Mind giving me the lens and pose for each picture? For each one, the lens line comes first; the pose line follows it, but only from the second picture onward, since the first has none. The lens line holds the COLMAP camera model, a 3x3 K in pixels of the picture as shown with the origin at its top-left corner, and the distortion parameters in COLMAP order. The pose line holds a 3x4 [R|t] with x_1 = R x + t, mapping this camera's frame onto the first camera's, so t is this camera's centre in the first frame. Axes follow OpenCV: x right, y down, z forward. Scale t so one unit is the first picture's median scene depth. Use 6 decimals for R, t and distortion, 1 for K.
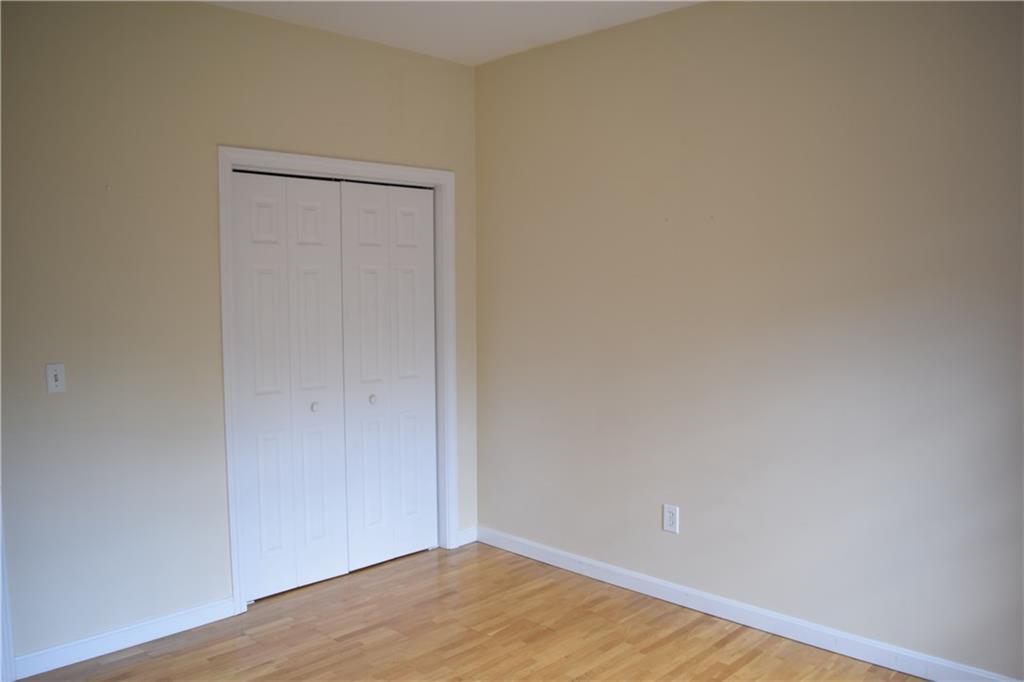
lens RADIAL K [[803.4, 0, 512.0], [0, 803.4, 341.2], [0, 0, 1]] dist [-0.075622, 0.000701]
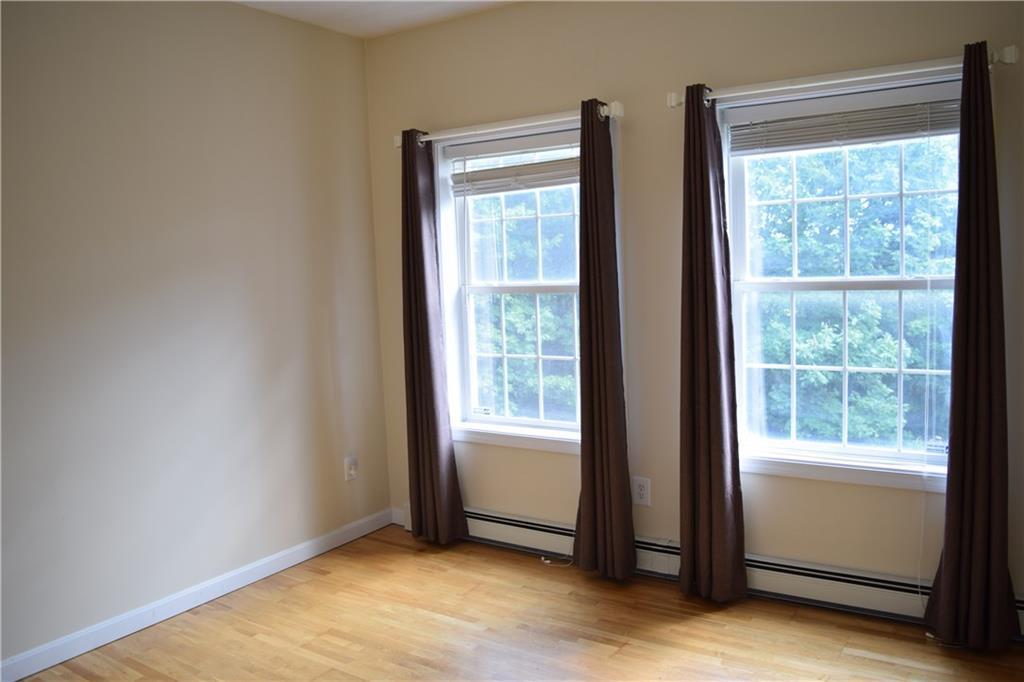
lens RADIAL K [[803.4, 0, 512.0], [0, 803.4, 340.3], [0, 0, 1]] dist [-0.075622, 0.000701]
pose [[-0.184247, -0.083612, 0.979317, -0.657869], [0.110070, 0.988352, 0.105092, -0.044137], [-0.976697, 0.127156, -0.172897, 0.619311]]
